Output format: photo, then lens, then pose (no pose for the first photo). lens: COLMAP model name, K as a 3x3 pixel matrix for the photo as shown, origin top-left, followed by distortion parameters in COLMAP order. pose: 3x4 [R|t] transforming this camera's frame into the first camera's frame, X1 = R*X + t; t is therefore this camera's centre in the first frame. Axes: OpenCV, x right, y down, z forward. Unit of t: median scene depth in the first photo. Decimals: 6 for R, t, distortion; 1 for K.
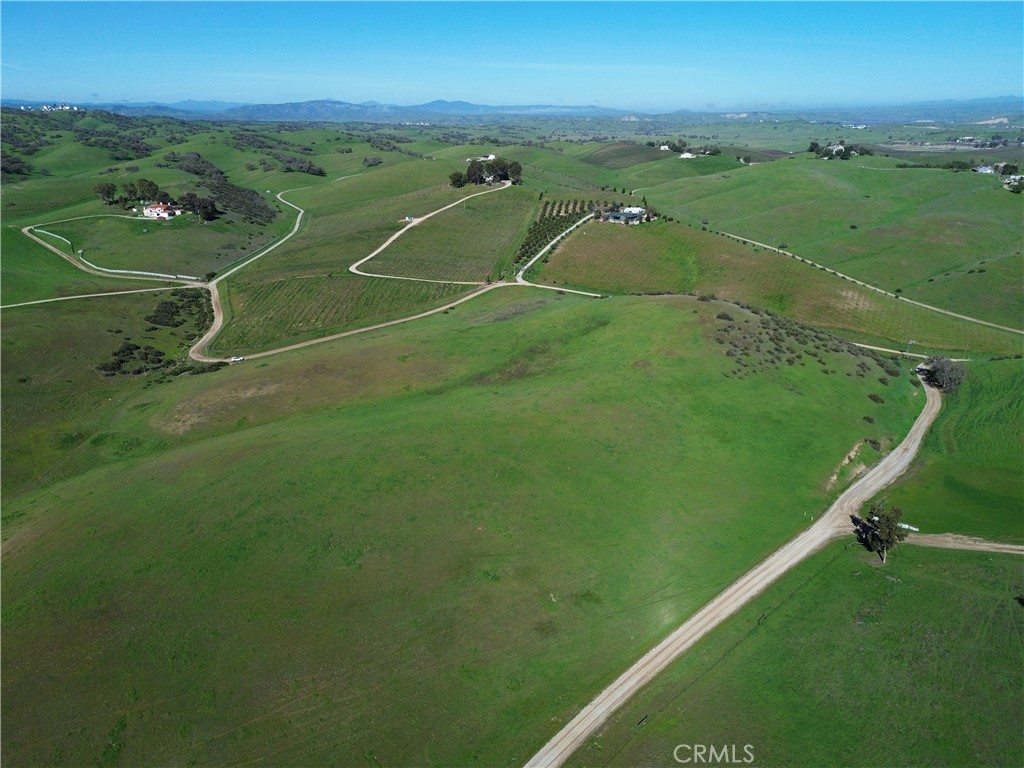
lens RADIAL K [[725.7, 0, 509.8], [0, 725.7, 388.2], [0, 0, 1]] dist [0.065284, -0.057034]
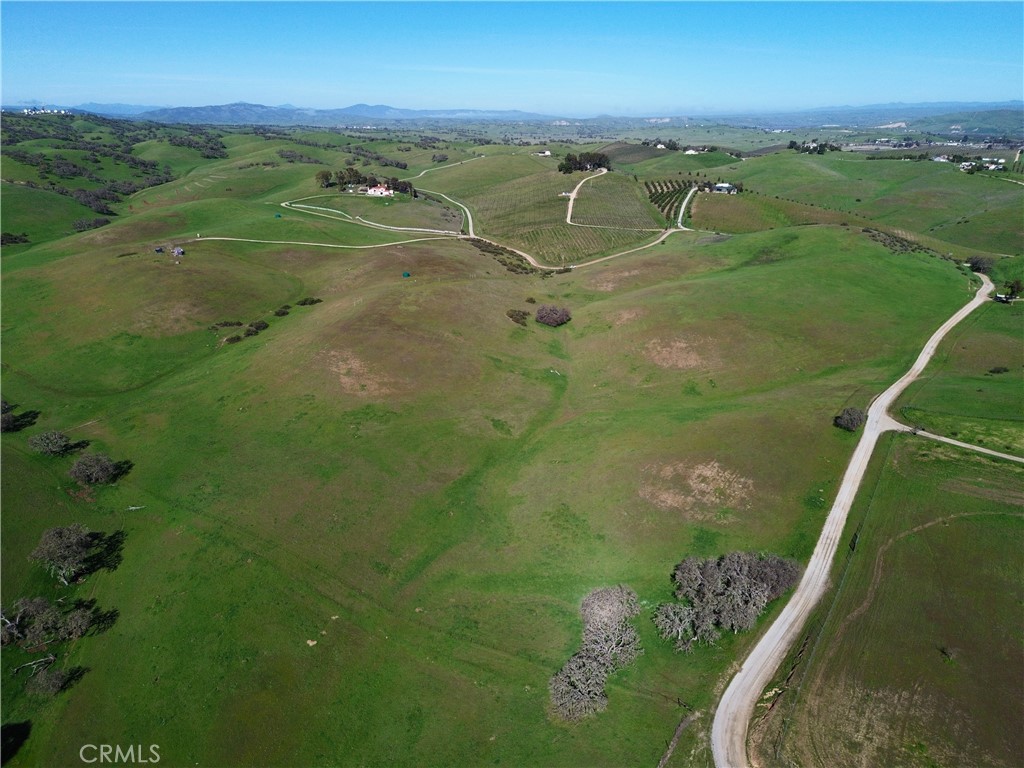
lens RADIAL K [[725.7, 0, 511.2], [0, 725.7, 386.4], [0, 0, 1]] dist [0.065284, -0.057034]
pose [[0.994390, -0.035326, 0.099705, -0.262610], [0.036054, 0.999335, -0.005509, 0.089618], [-0.099444, 0.009072, 0.995002, -0.234777]]
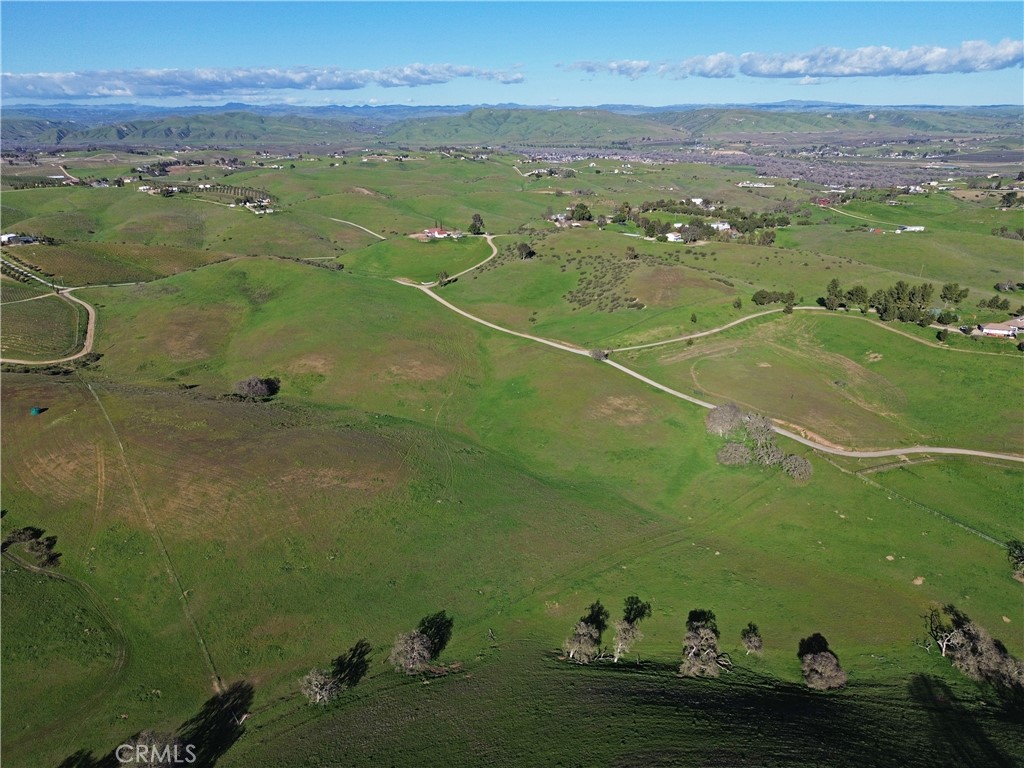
lens RADIAL K [[725.7, 0, 511.9], [0, 725.7, 384.7], [0, 0, 1]] dist [0.065284, -0.057034]
pose [[0.237718, -0.331625, 0.912970, -0.577860], [0.346589, 0.907002, 0.239212, -0.014486], [-0.907395, 0.259561, 0.330549, -0.078079]]
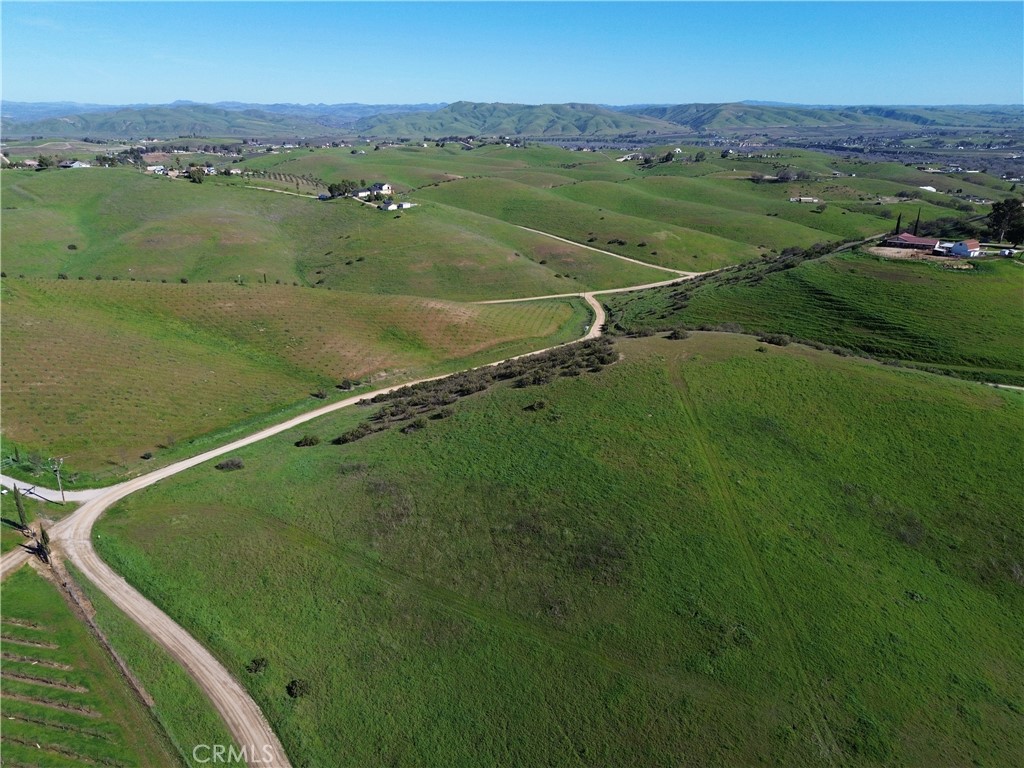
lens RADIAL K [[725.7, 0, 510.0], [0, 725.7, 386.6], [0, 0, 1]] dist [0.065284, -0.057034]
pose [[0.182454, -0.336680, 0.923773, -0.130648], [0.349410, 0.900417, 0.259156, -0.112255], [-0.919034, 0.275491, 0.281924, 0.373095]]
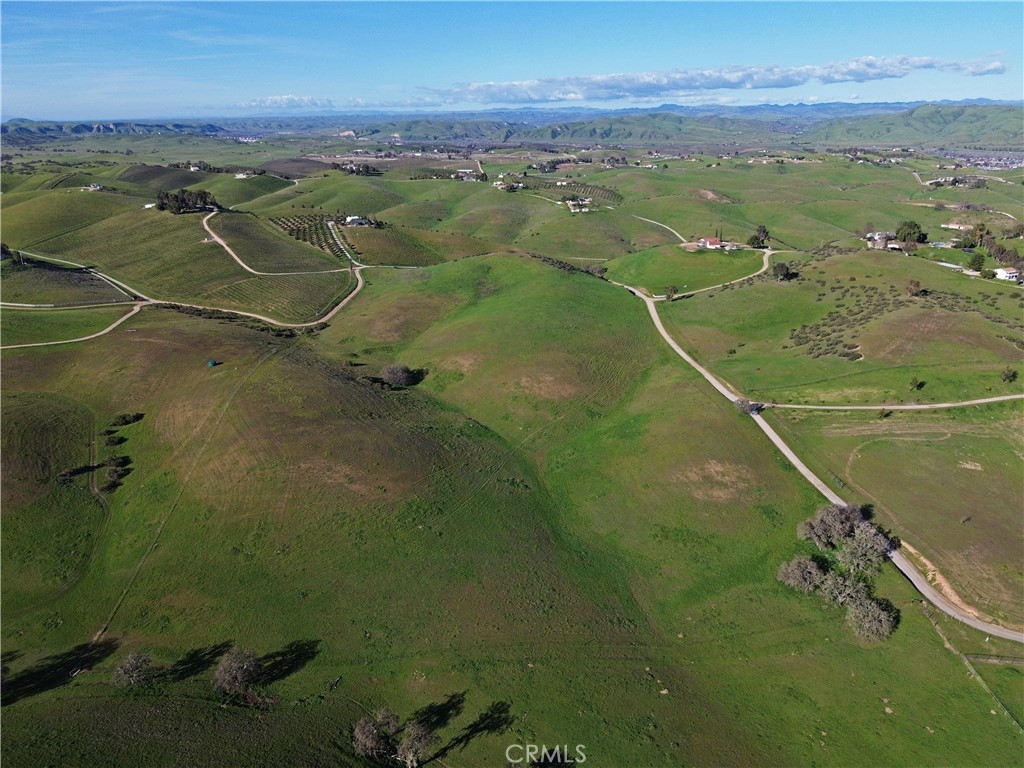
lens RADIAL K [[725.7, 0, 512.5], [0, 725.7, 388.5], [0, 0, 1]] dist [0.065284, -0.057034]
pose [[0.701360, -0.245471, 0.669207, -0.467023], [0.252218, 0.963559, 0.089106, 0.026697], [-0.666694, 0.106290, 0.737714, -0.188333]]
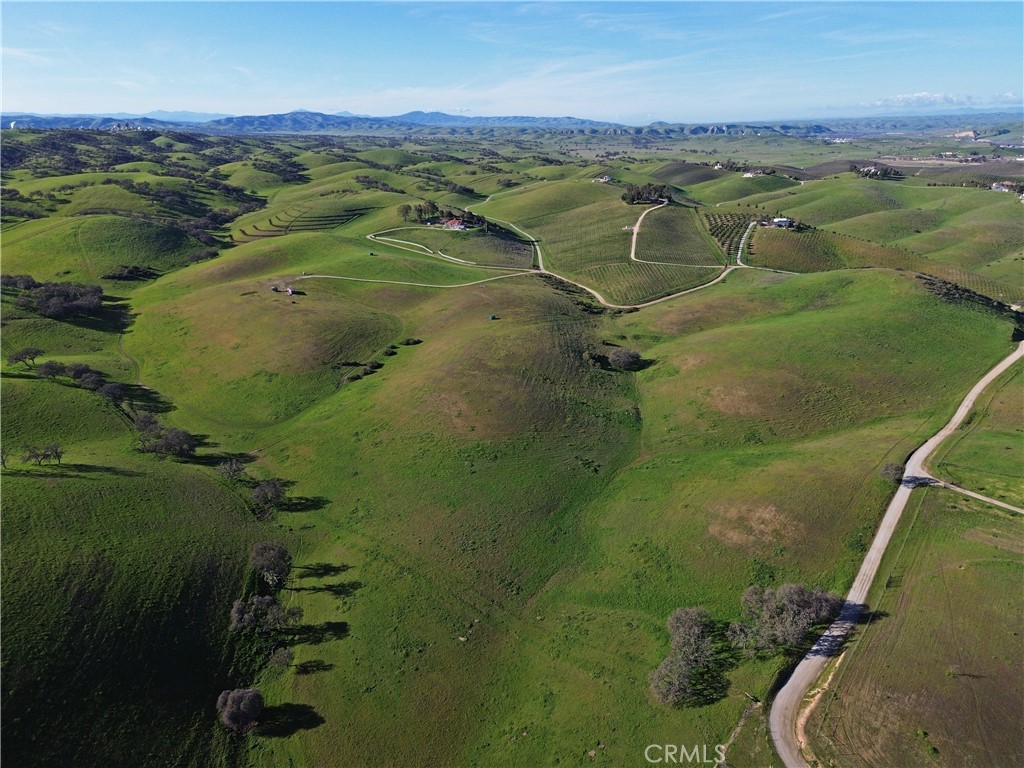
lens RADIAL K [[725.7, 0, 512.1], [0, 725.7, 389.6], [0, 0, 1]] dist [0.065284, -0.057034]
pose [[0.999259, -0.013452, 0.036076, -0.289036], [0.013817, 0.999856, -0.009901, 0.068735], [-0.035938, 0.010392, 0.999300, -0.296657]]
